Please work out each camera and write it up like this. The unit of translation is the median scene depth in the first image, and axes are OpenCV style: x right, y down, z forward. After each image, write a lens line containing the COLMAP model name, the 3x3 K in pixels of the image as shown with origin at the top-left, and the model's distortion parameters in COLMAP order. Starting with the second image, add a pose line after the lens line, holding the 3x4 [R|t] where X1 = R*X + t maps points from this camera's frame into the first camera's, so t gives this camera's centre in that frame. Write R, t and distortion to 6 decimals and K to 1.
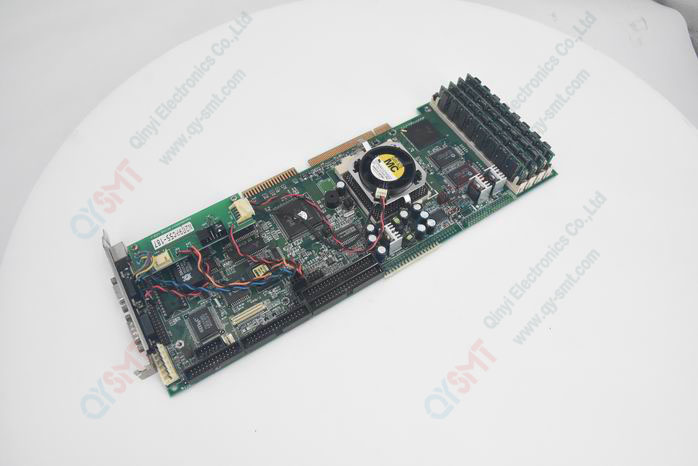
lens RADIAL K [[484.7, 0, 349.0], [0, 484.7, 233.0], [0, 0, 1]] dist [-0.109470, 0.000543]
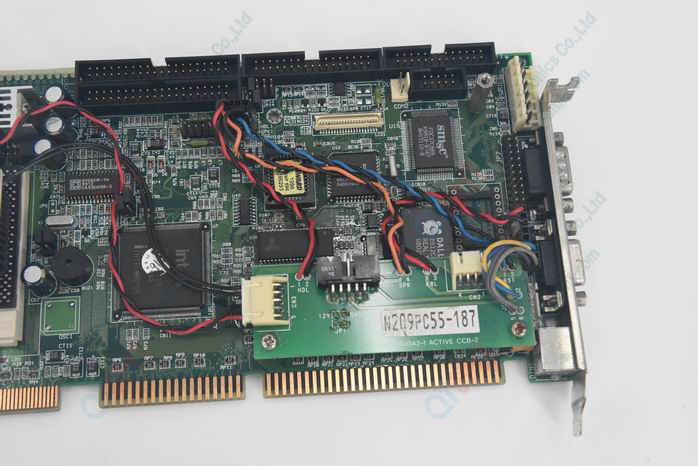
lens RADIAL K [[954.0, 0, 349.0], [0, 954.0, 233.0], [0, 0, 1]] dist [0.031610, 0.059898]
pose [[-0.882538, -0.450083, 0.136203, -0.372829], [0.400156, -0.566680, 0.720242, -0.594897], [-0.246985, 0.690144, 0.680221, 0.347079]]
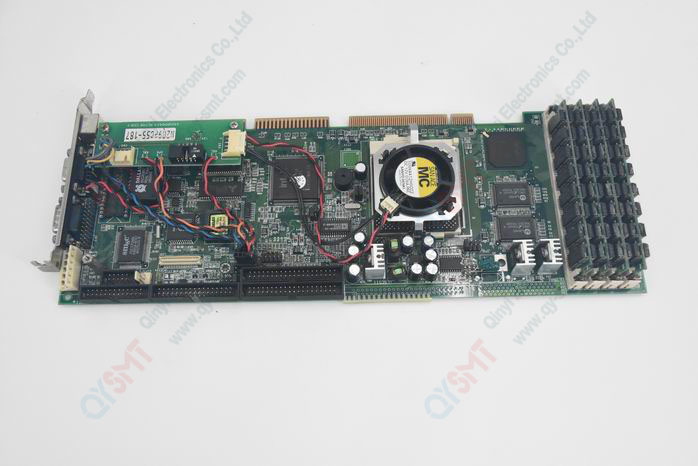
lens RADIAL K [[640.9, 0, 349.0], [0, 640.9, 233.0], [0, 0, 1]] dist [-0.021649, -0.004641]
pose [[0.859794, 0.472414, -0.193855, 0.223807], [-0.436060, 0.876798, 0.202674, -0.215680], [0.265717, -0.089725, 0.959866, -0.002705]]
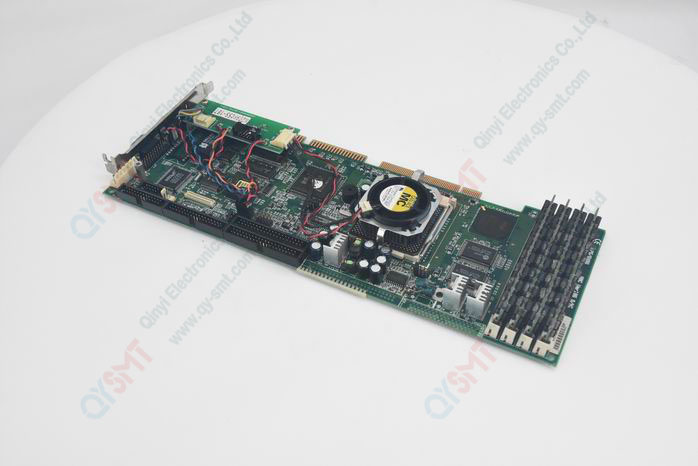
lens RADIAL K [[718.2, 0, 349.0], [0, 718.2, 233.0], [0, 0, 1]] dist [0.019249, 0.003666]
pose [[0.522653, 0.622228, -0.582809, 0.843859], [-0.729673, 0.680030, 0.071667, -0.119913], [0.440921, 0.387803, 0.809443, -0.087275]]
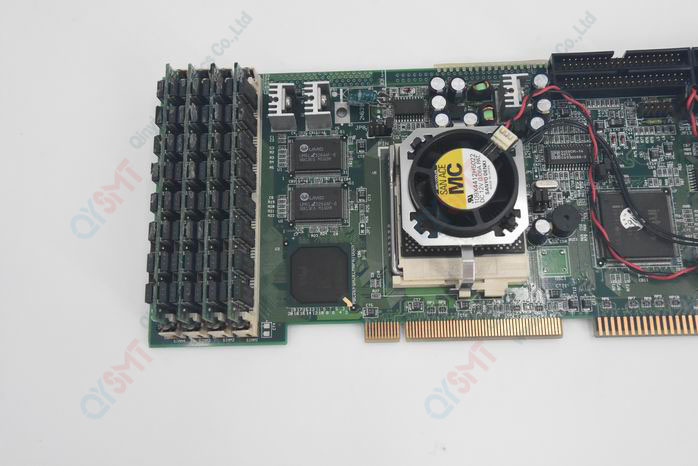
lens RADIAL K [[776.9, 0, 349.0], [0, 776.9, 233.0], [0, 0, 1]] dist [0.021299, 0.040148]
pose [[-0.859985, -0.474615, 0.187526, 0.001575], [0.465005, -0.577416, 0.671089, -0.791454], [-0.210228, 0.664327, 0.717268, 0.462674]]
